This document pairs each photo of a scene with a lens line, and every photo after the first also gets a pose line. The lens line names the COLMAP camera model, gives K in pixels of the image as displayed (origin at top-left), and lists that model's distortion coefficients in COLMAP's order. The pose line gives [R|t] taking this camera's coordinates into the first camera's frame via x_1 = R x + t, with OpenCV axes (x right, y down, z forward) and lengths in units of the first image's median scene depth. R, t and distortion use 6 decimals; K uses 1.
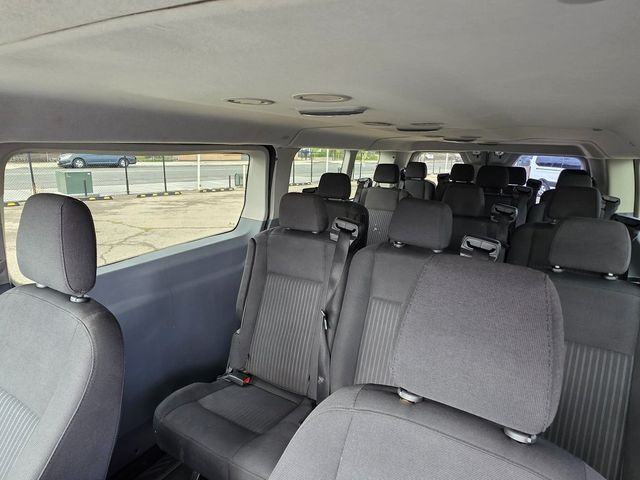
lens RADIAL K [[389.4, 0, 324.4], [0, 389.4, 240.8], [0, 0, 1]] dist [0.005488, 0.000500]
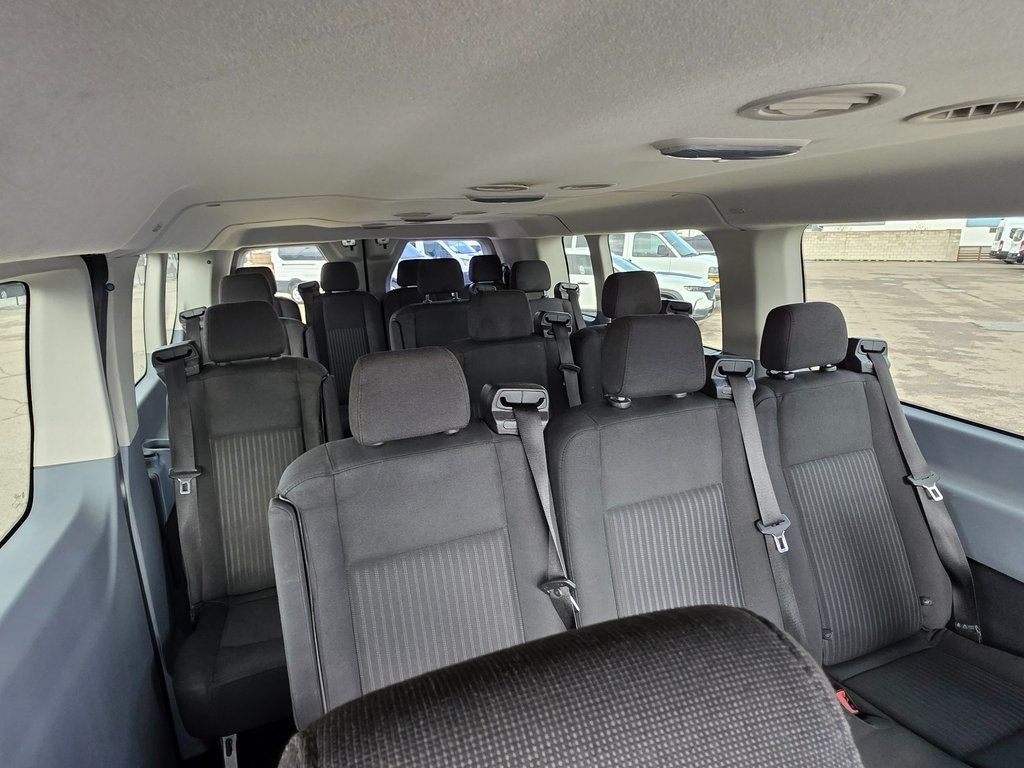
lens RADIAL K [[598.9, 0, 512.0], [0, 598.9, 384.0], [0, 0, 1]] dist [-0.000735, 0.001138]
pose [[0.617169, -0.243757, 0.748121, -0.459061], [0.238741, 0.963992, 0.117142, -0.130571], [-0.749737, 0.106310, 0.653141, 0.467759]]
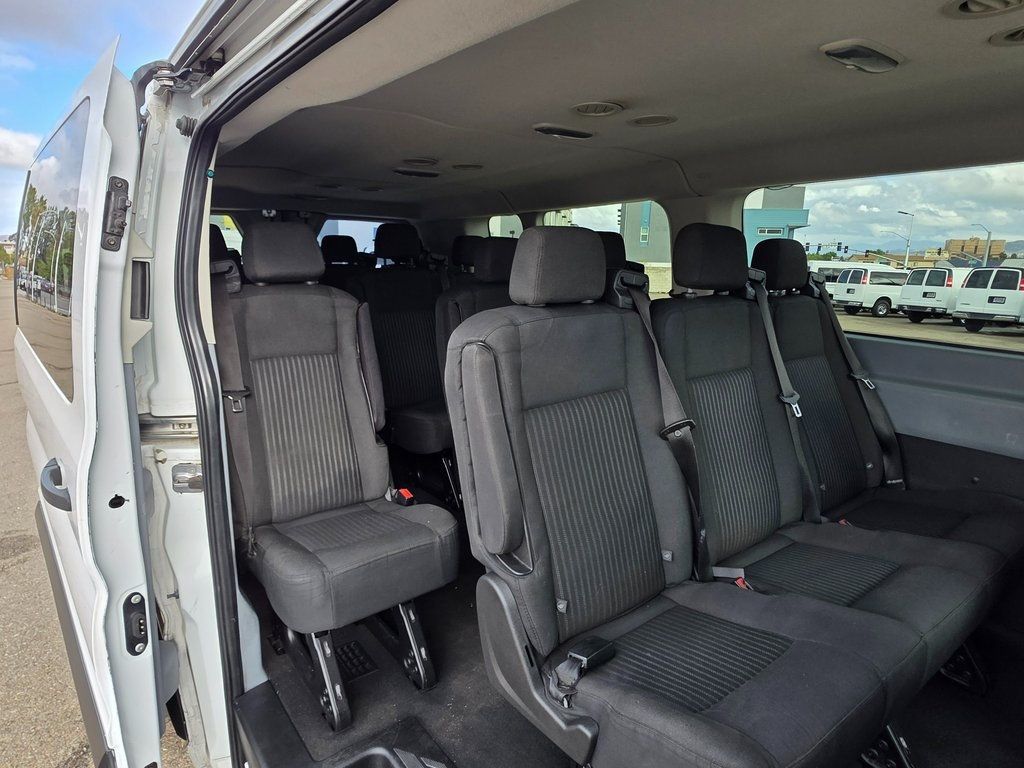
lens RADIAL K [[598.9, 0, 512.0], [0, 598.9, 384.0], [0, 0, 1]] dist [-0.000735, 0.001138]
pose [[0.375959, -0.222609, 0.899500, -0.769933], [0.225254, 0.963553, 0.144313, -0.051396], [-0.898841, 0.148361, 0.412400, 0.737043]]
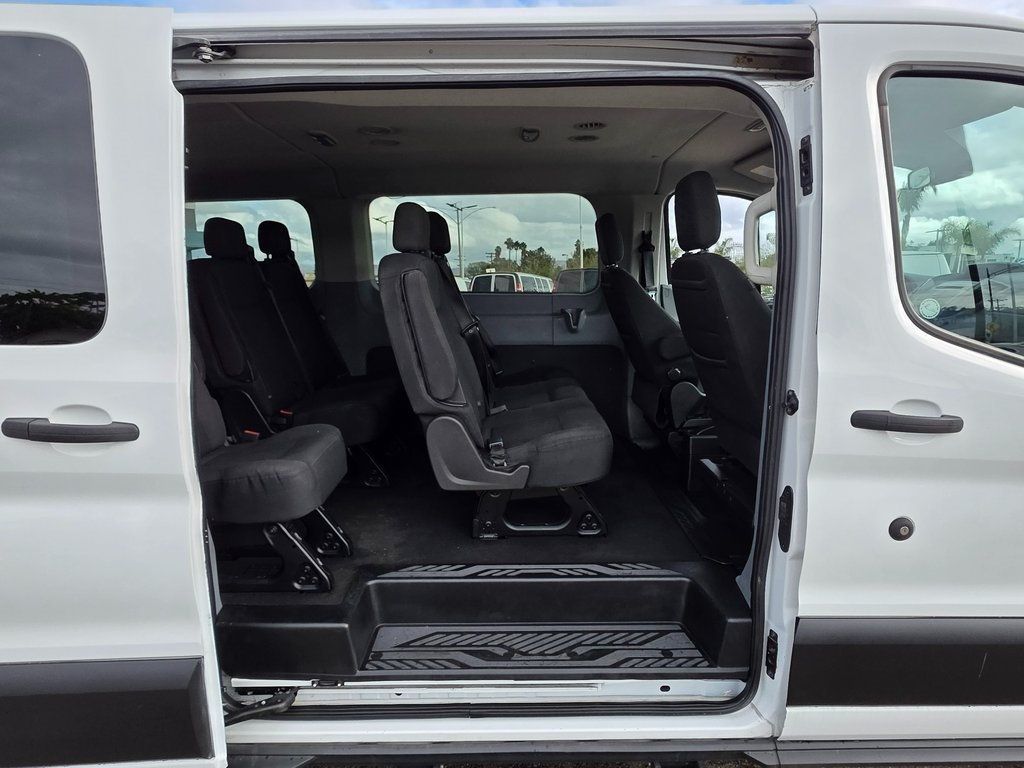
lens RADIAL K [[598.9, 0, 512.0], [0, 598.9, 384.0], [0, 0, 1]] dist [-0.000735, 0.001138]
pose [[-0.510851, -0.178177, 0.841002, -1.197602], [0.195801, 0.928457, 0.315642, -0.124488], [-0.837074, 0.325915, -0.439416, 1.429564]]
